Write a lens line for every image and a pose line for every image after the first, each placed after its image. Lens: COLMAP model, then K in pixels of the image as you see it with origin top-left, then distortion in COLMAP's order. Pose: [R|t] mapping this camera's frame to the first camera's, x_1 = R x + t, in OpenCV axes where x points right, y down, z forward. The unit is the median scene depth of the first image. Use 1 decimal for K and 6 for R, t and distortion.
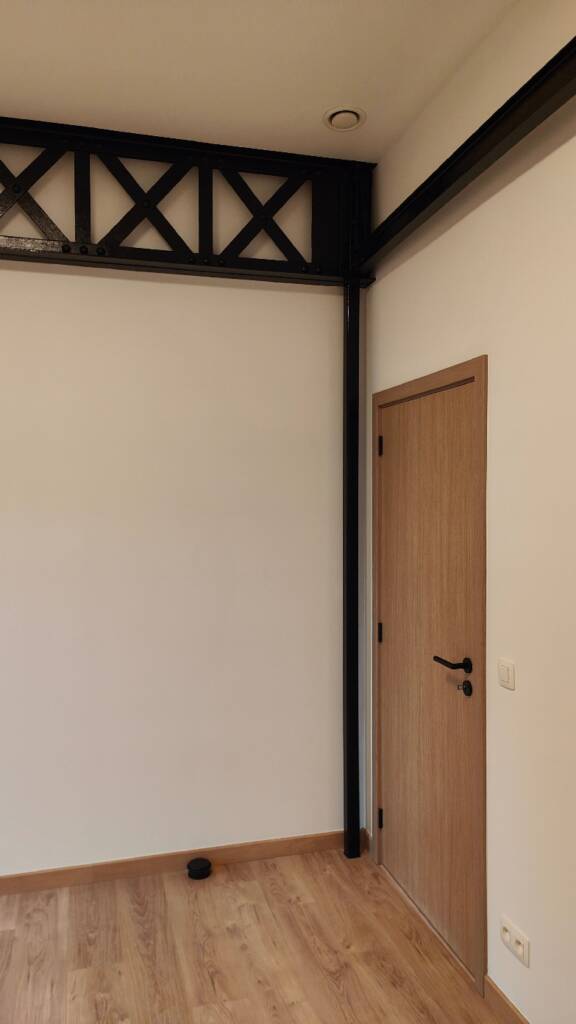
lens RADIAL K [[764.2, 0, 293.7], [0, 764.2, 516.0], [0, 0, 1]] dist [0.075921, -0.000957]
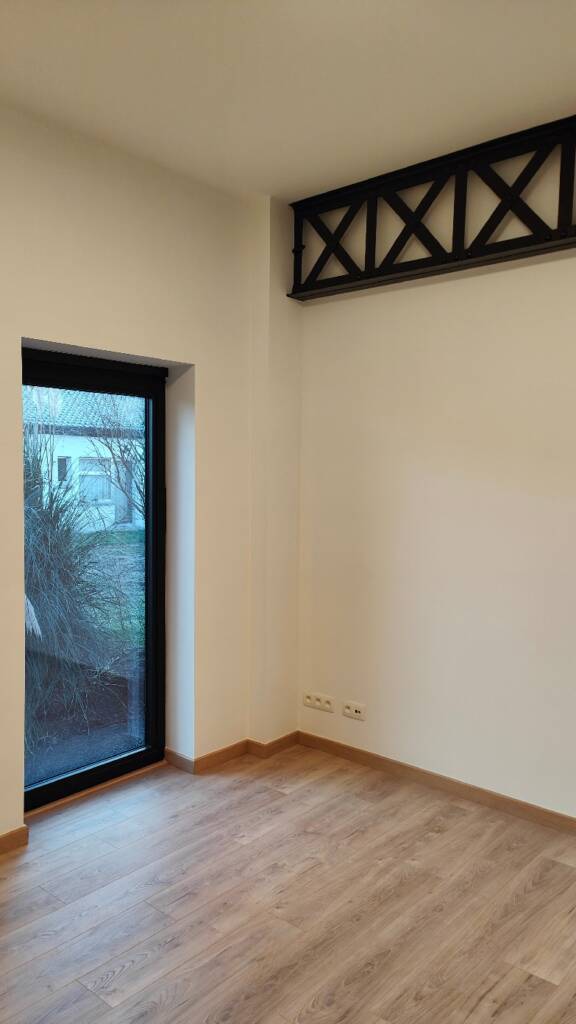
lens RADIAL K [[764.2, 0, 288.8], [0, 764.2, 515.1], [0, 0, 1]] dist [0.075921, -0.000957]
pose [[0.542225, 0.055333, -0.838410, 0.741247], [-0.028918, 0.998467, 0.047195, -0.002056], [0.839736, -0.001345, 0.542994, 0.189813]]
